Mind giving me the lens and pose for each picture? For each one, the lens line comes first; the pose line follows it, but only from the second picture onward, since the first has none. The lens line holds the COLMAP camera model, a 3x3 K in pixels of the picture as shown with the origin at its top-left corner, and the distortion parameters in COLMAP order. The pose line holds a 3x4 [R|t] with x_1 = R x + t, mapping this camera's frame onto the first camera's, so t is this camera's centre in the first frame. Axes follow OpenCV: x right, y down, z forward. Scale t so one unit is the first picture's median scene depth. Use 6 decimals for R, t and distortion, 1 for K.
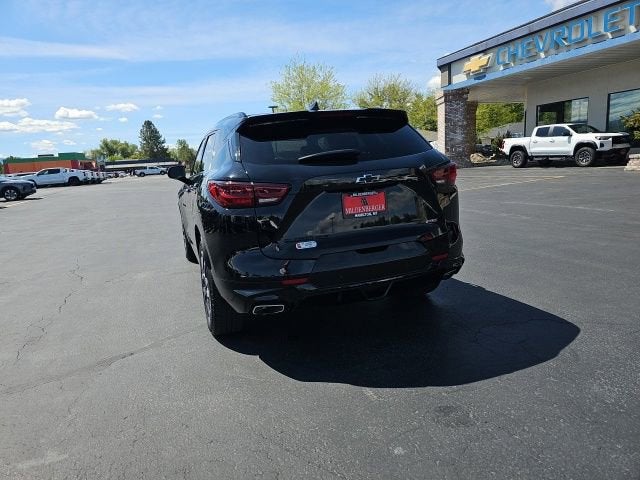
lens RADIAL K [[422.3, 0, 313.3], [0, 422.3, 235.3], [0, 0, 1]] dist [0.060463, -0.049996]
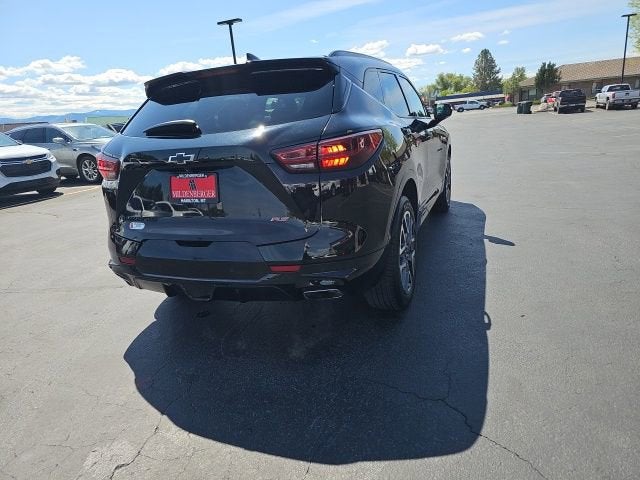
lens RADIAL K [[422.3, 0, 317.0], [0, 422.3, 238.0], [0, 0, 1]] dist [0.060463, -0.049996]
pose [[0.745113, 0.184390, -0.640942, 0.116500], [-0.083615, 0.979266, 0.184516, -0.020640], [0.661676, -0.083893, 0.745082, 0.072023]]
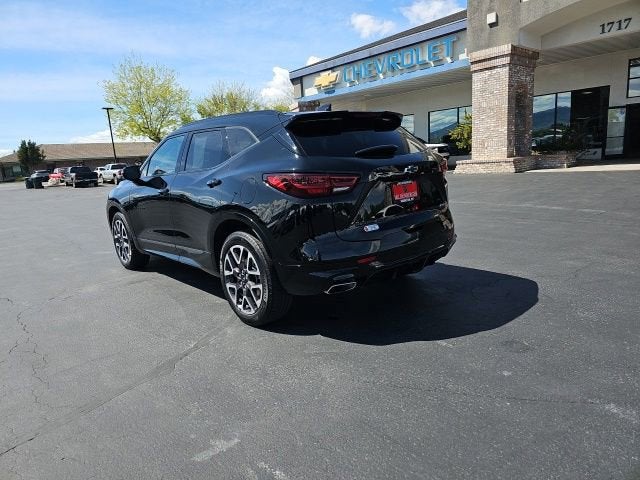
lens RADIAL K [[422.3, 0, 312.1], [0, 422.3, 239.2], [0, 0, 1]] dist [0.060463, -0.049996]
pose [[0.931217, -0.064345, 0.358740, -0.075094], [0.067944, 0.997686, 0.002580, 0.005223], [-0.358075, 0.021972, 0.933434, -0.000989]]
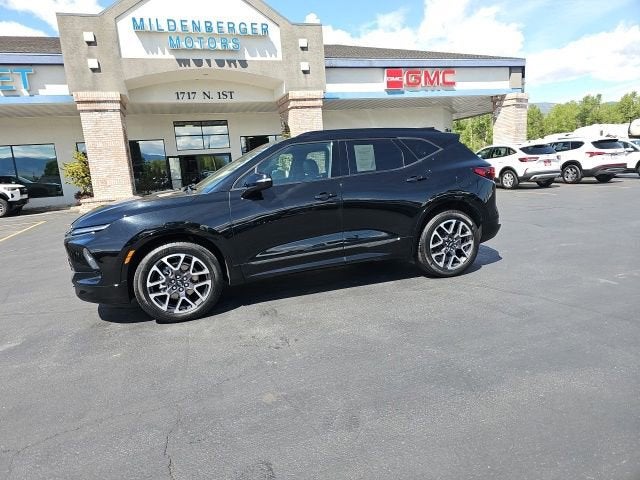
lens RADIAL K [[422.3, 0, 312.2], [0, 422.3, 237.1], [0, 0, 1]] dist [0.060463, -0.049996]
pose [[0.027137, -0.095907, 0.995020, -0.280179], [0.243351, 0.966075, 0.086480, -0.023731], [-0.969559, 0.239792, 0.049556, 0.228860]]
